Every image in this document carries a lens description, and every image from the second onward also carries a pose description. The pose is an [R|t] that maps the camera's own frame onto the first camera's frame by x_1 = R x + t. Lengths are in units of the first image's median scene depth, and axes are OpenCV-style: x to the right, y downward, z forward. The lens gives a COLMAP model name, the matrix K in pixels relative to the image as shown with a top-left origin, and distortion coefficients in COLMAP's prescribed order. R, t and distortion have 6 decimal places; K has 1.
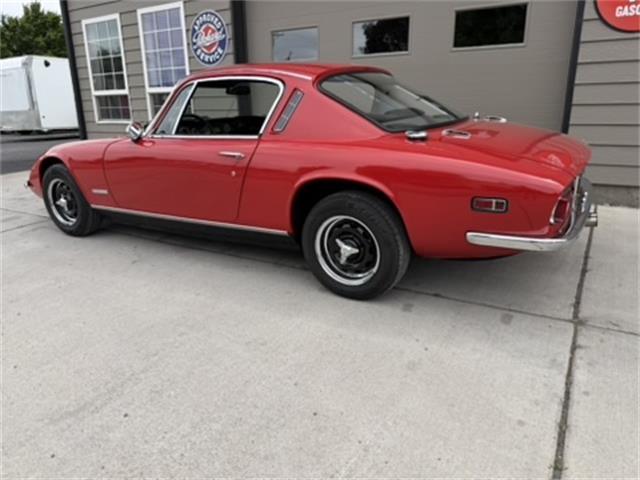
lens RADIAL K [[456.7, 0, 320.0], [0, 456.7, 240.0], [0, 0, 1]] dist [-0.002811, -0.004132]
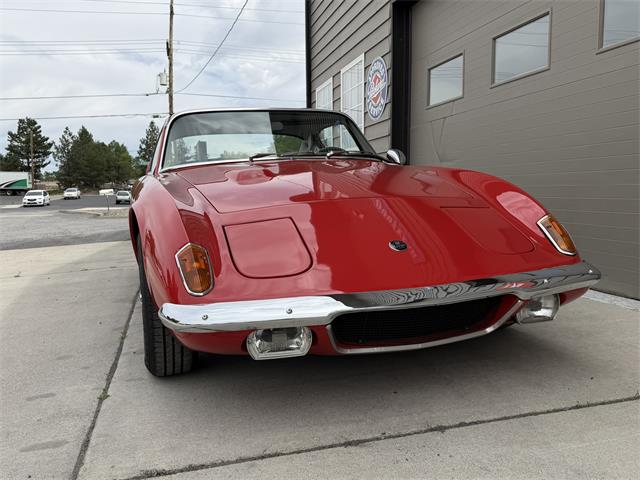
lens RADIAL K [[550.6, 0, 322.4], [0, 550.6, 240.6], [0, 0, 1]] dist [0.105190, -0.198506]
pose [[0.723066, 0.067664, -0.687457, 0.681450], [-0.193078, 0.975323, -0.107082, -0.048968], [0.663247, 0.210160, 0.718287, 0.387060]]
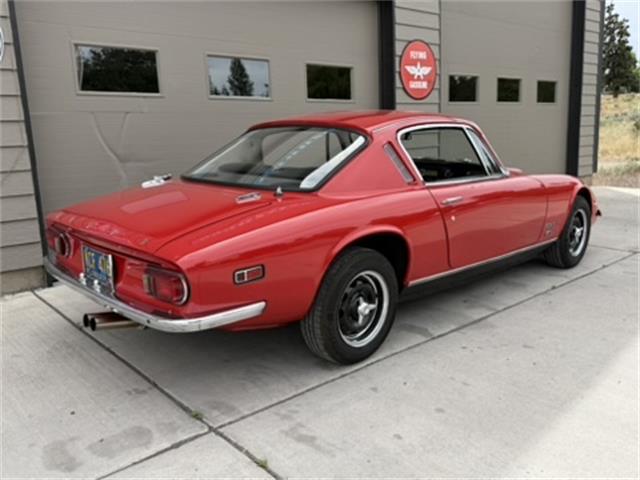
lens RADIAL K [[550.6, 0, 322.4], [0, 550.6, 240.6], [0, 0, 1]] dist [0.105190, -0.198506]
pose [[0.295146, -0.169674, 0.940266, -1.157289], [0.301393, 0.950394, 0.076895, -0.254858], [-0.906670, 0.260694, 0.331644, 0.804513]]
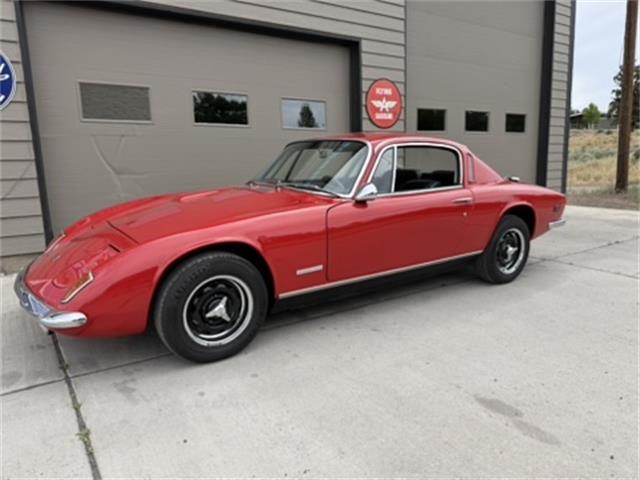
lens RADIAL K [[450.1, 0, 320.4], [0, 450.1, 244.1], [0, 0, 1]] dist [0.056138, -0.073791]
pose [[0.411081, -0.150334, 0.899117, -1.051127], [0.276808, 0.960323, 0.034009, -0.152940], [-0.868556, 0.234902, 0.436384, 0.553786]]
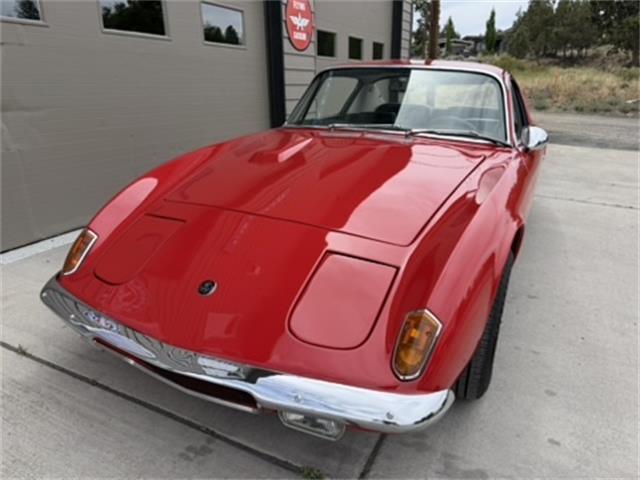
lens RADIAL K [[456.7, 0, 320.0], [0, 456.7, 240.0], [0, 0, 1]] dist [-0.002811, -0.004132]
pose [[-0.093966, -0.303540, 0.948174, -0.942872], [0.288138, 0.903336, 0.317742, -0.351584], [-0.952967, 0.303062, 0.002578, 1.122558]]
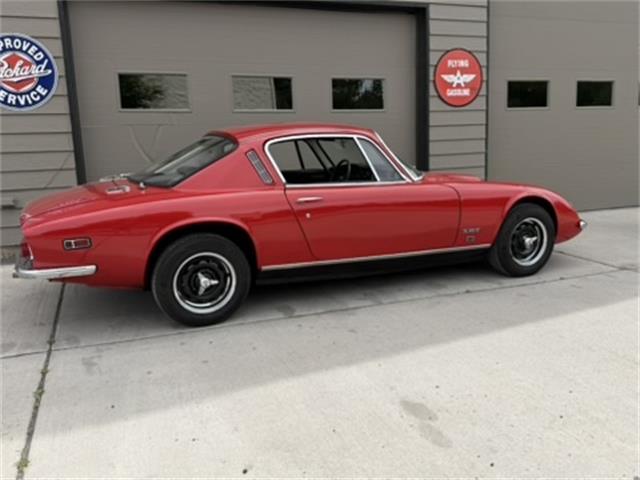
lens RADIAL K [[550.6, 0, 322.4], [0, 550.6, 240.6], [0, 0, 1]] dist [0.105190, -0.198506]
pose [[0.612921, -0.131669, 0.779097, -1.050774], [0.246850, 0.968573, -0.030508, -0.087026], [-0.750595, 0.211019, 0.626161, 0.286546]]
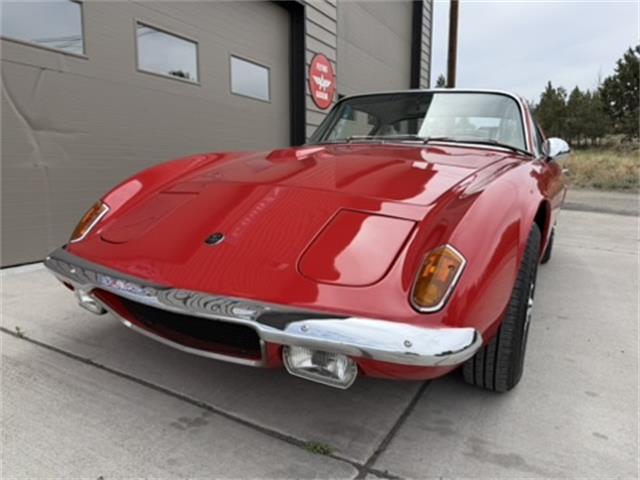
lens RADIAL K [[455.5, 0, 319.1], [0, 455.5, 241.6], [0, 0, 1]] dist [0.010987, -0.020164]
pose [[-0.048430, -0.138714, 0.989148, -0.947562], [0.272759, 0.950833, 0.146696, -0.250737], [-0.960863, 0.276903, -0.008213, 1.149092]]
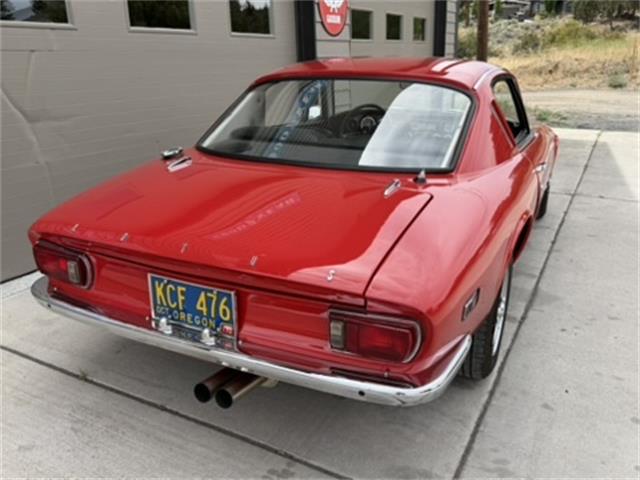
lens RADIAL K [[558.4, 0, 318.4], [0, 558.4, 237.0], [0, 0, 1]] dist [0.007608, -0.009098]
pose [[-0.056683, -0.284450, 0.957014, -1.022633], [0.309934, 0.906185, 0.287699, -0.407967], [-0.949067, 0.312918, 0.036796, 1.164449]]
